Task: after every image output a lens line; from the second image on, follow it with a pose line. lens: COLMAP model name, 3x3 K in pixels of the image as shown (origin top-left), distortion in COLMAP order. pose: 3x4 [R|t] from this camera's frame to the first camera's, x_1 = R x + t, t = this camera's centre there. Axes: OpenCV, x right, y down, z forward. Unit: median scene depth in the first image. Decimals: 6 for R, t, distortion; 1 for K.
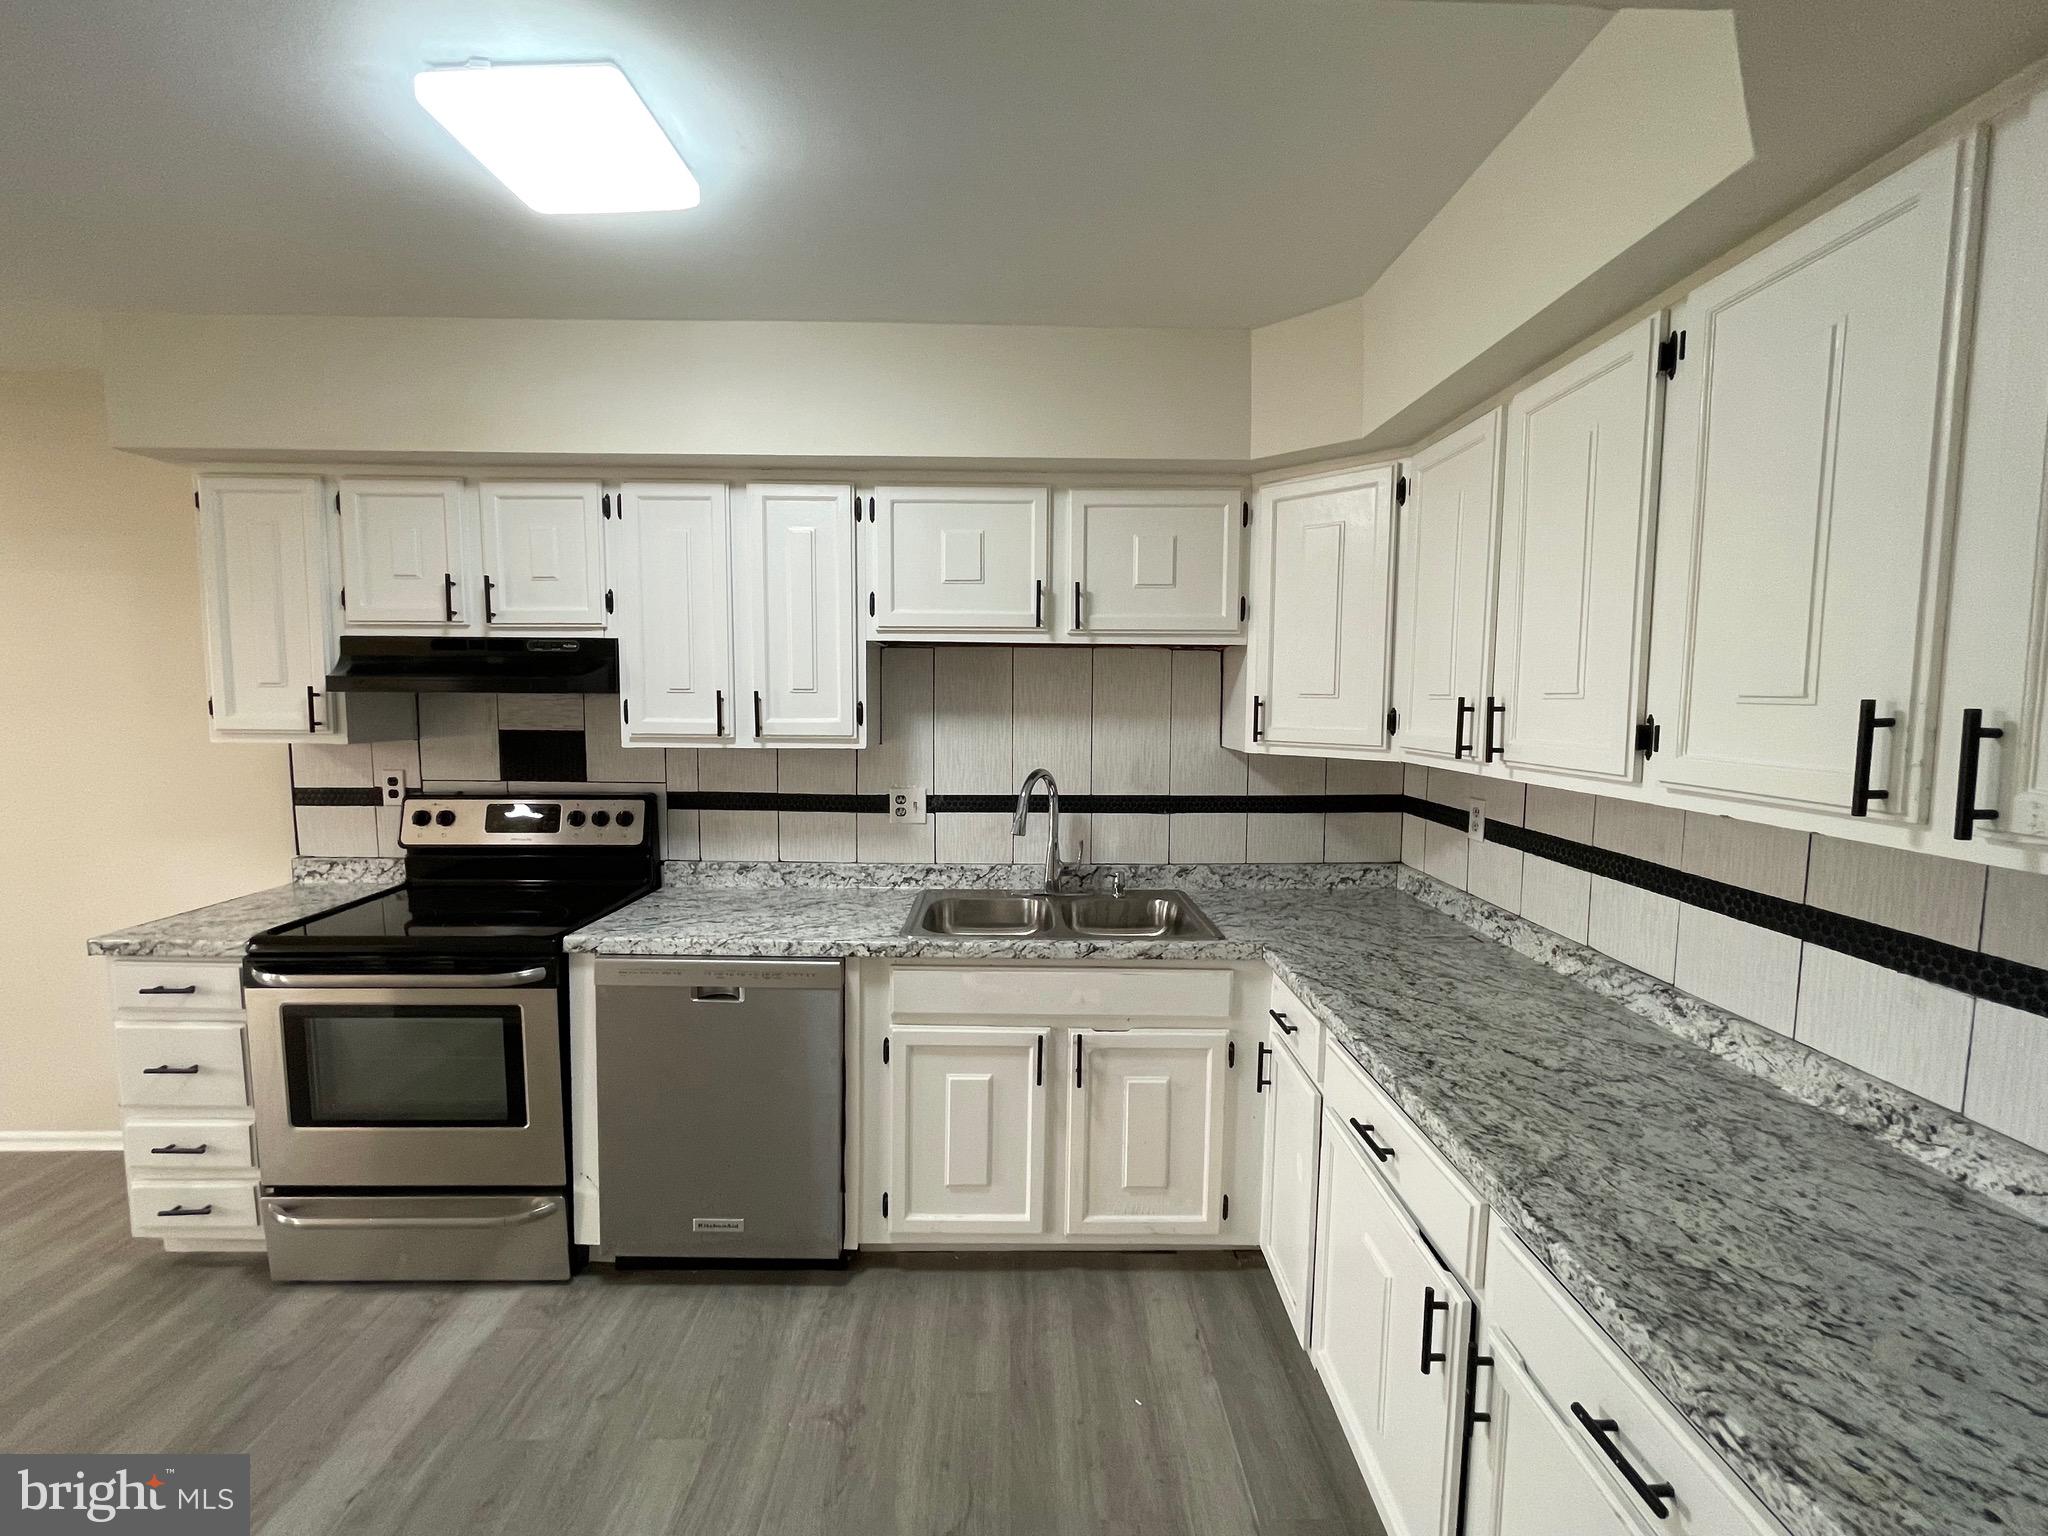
lens RADIAL K [[862.7, 0, 1023.1], [0, 862.7, 764.4], [0, 0, 1]] dist [-0.003216, 0.000136]
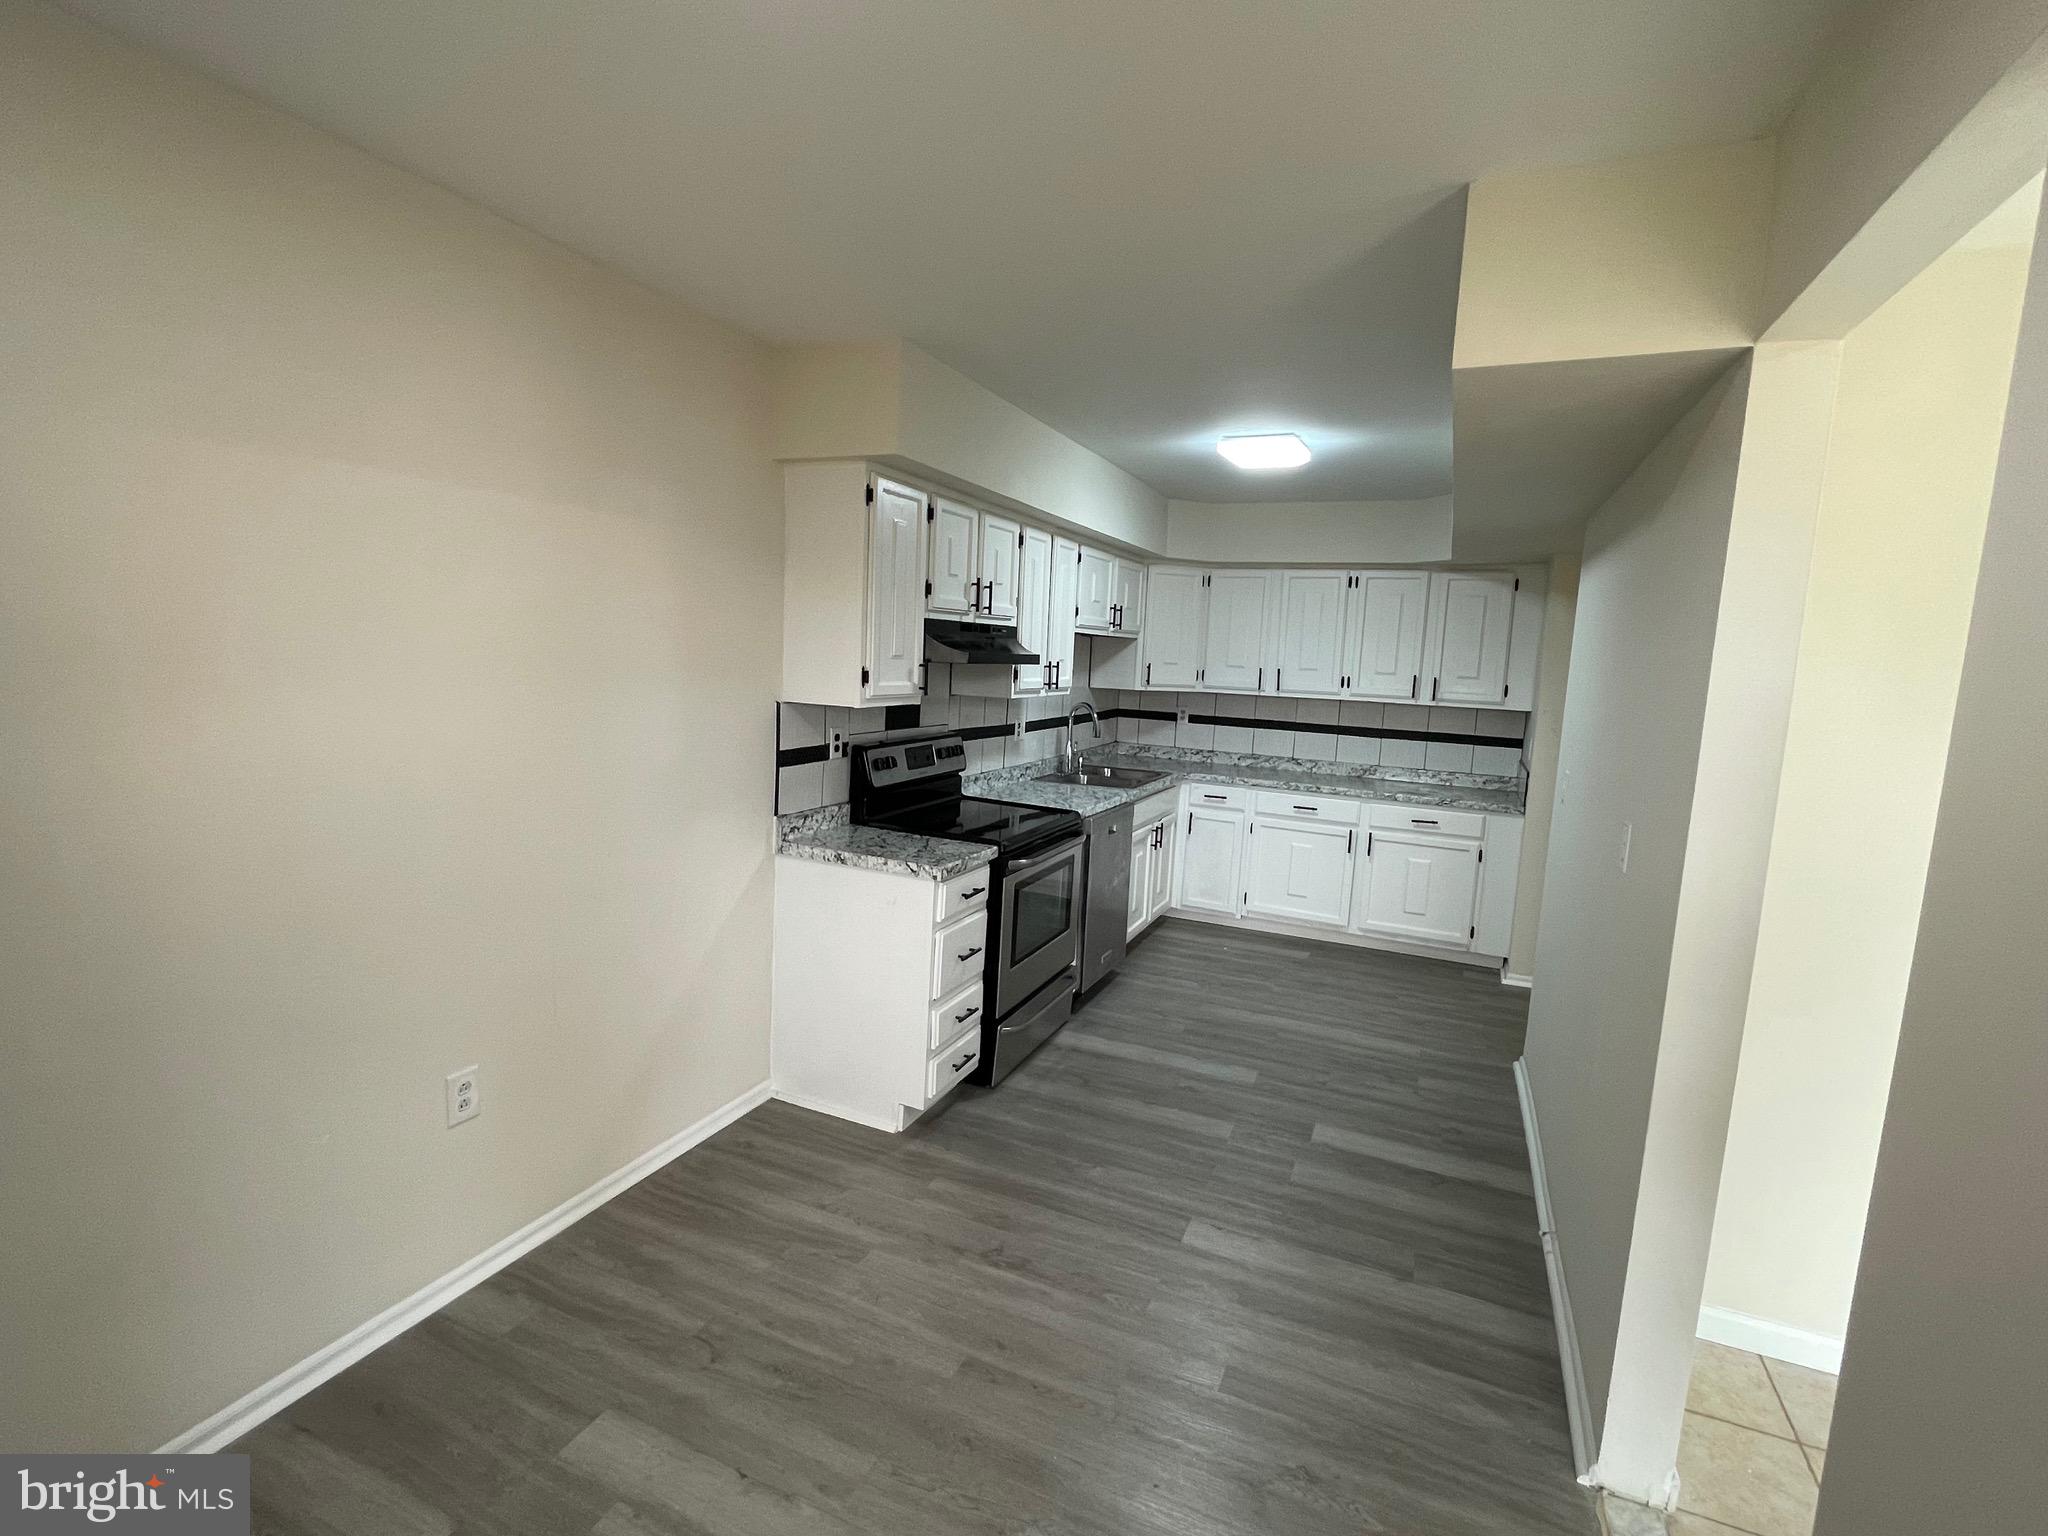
lens RADIAL K [[957.5, 0, 1023.4], [0, 957.5, 765.2], [0, 0, 1]] dist [0.002232, -0.001381]
pose [[0.420272, -0.099948, 0.901877, -2.049861], [0.034439, 0.994956, 0.094214, -0.062939], [-0.906744, -0.008536, 0.421594, 0.280632]]
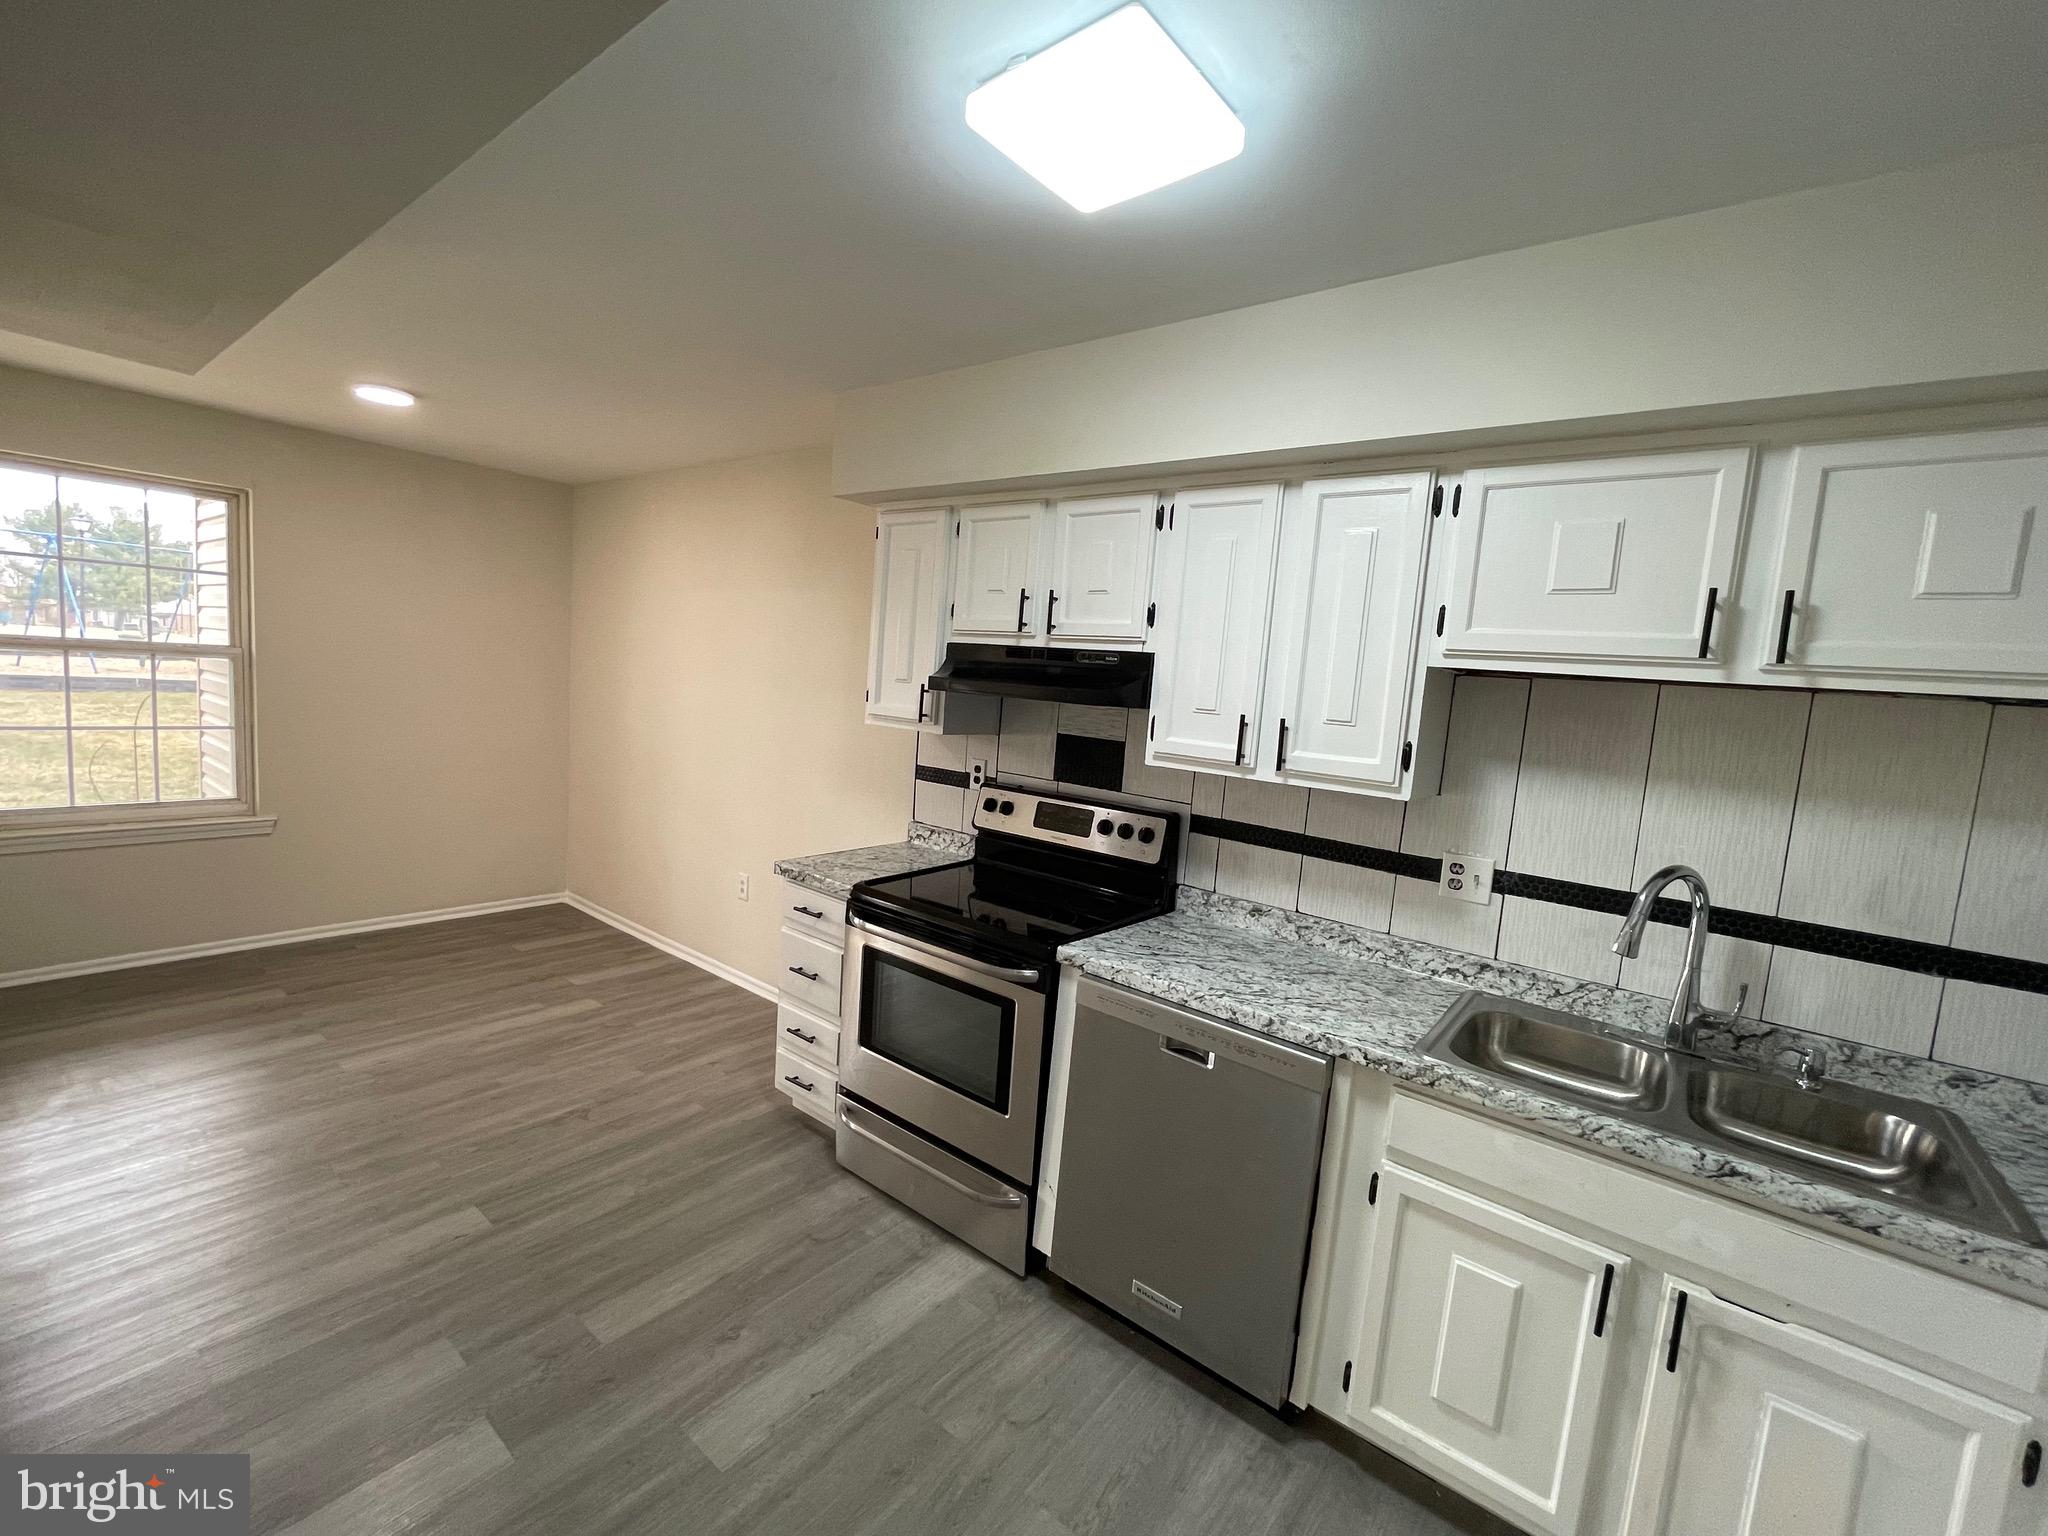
lens RADIAL K [[862.7, 0, 1020.8], [0, 862.7, 765.0], [0, 0, 1]] dist [-0.003216, 0.000136]
pose [[0.773052, 0.115324, -0.623771, 0.035268], [-0.122495, 0.991966, 0.031585, -0.033807], [0.622403, 0.051992, 0.780969, 0.156599]]
